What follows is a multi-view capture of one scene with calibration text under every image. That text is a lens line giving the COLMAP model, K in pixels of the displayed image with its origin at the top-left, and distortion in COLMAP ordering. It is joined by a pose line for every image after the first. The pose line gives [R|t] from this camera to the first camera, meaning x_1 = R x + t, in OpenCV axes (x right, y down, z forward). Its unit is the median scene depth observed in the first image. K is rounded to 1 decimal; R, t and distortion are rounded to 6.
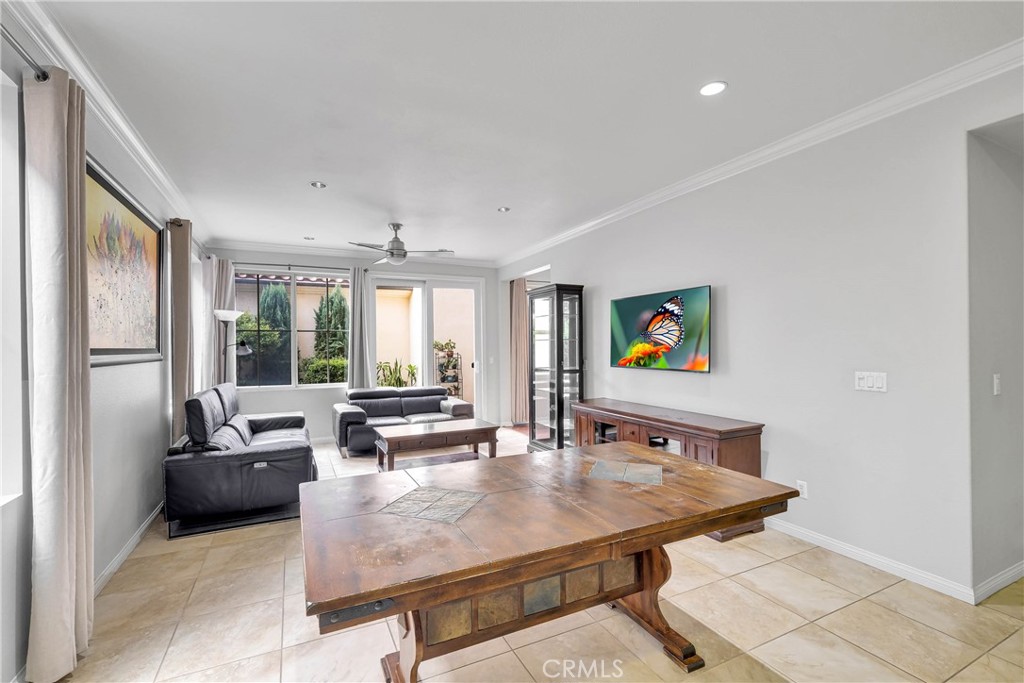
lens RADIAL K [[448.1, 0, 506.1], [0, 448.1, 344.5], [0, 0, 1]] dist [0.001227, -0.000793]
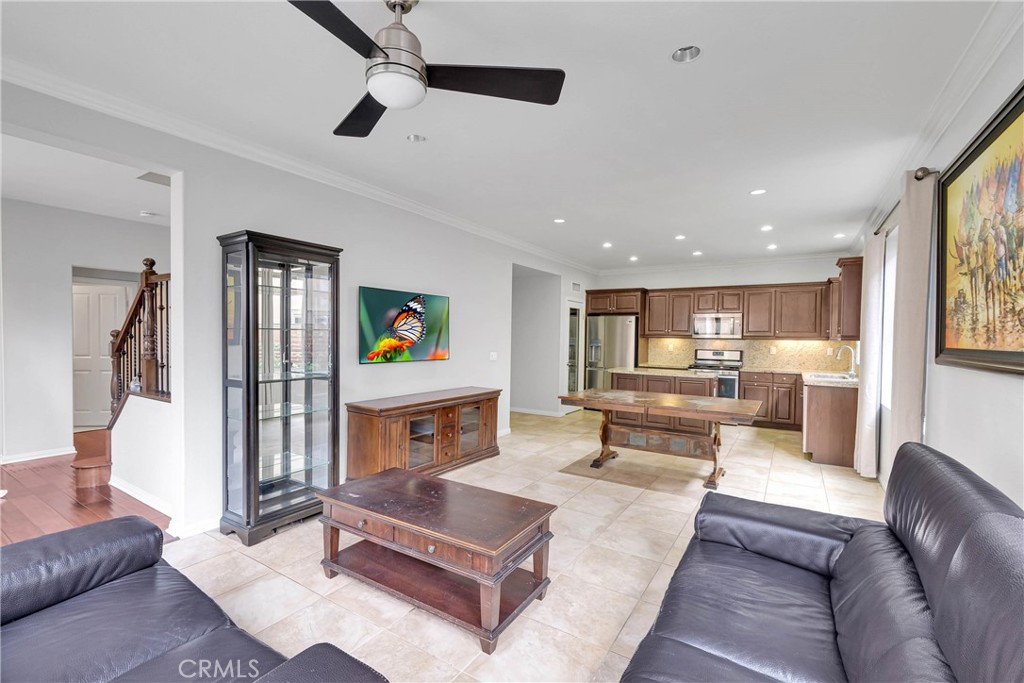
lens RADIAL K [[448.1, 0, 505.3], [0, 448.1, 340.8], [0, 0, 1]] dist [0.001227, -0.000793]
pose [[-0.519605, -0.006516, 0.854382, -0.743255], [-0.007477, 0.999967, 0.003079, -0.001599], [-0.854374, -0.004789, -0.519637, 1.408598]]
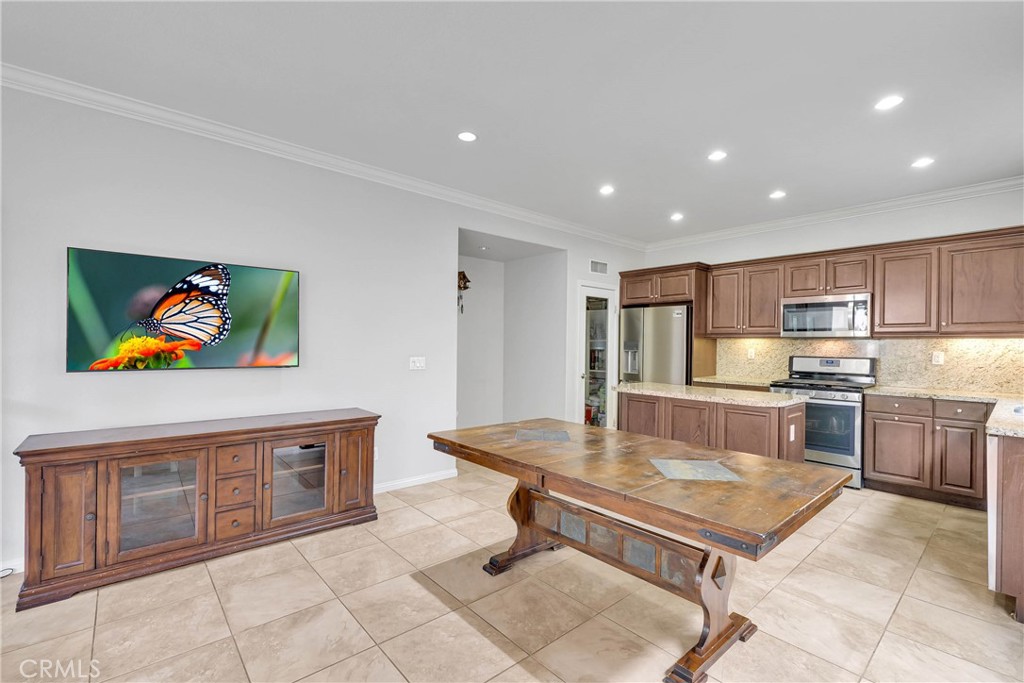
lens RADIAL K [[448.1, 0, 503.7], [0, 448.1, 344.7], [0, 0, 1]] dist [0.001227, -0.000793]
pose [[-0.255995, 0.004716, 0.966667, -0.471816], [-0.004422, 0.999972, -0.006050, 0.016912], [-0.966668, -0.005824, -0.255967, 0.718756]]
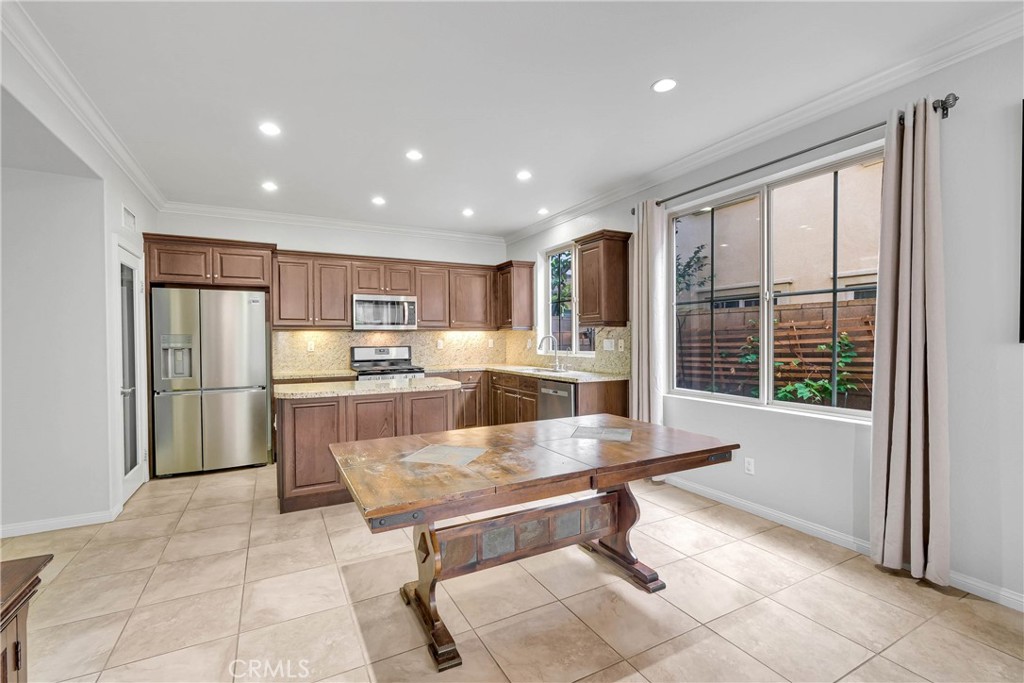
lens RADIAL K [[448.1, 0, 504.2], [0, 448.1, 345.1], [0, 0, 1]] dist [0.001227, -0.000793]
pose [[-0.999392, 0.018155, -0.029776, 0.116927], [0.017544, 0.999633, 0.020651, 0.011293], [0.030140, 0.020116, -0.999343, 1.016462]]
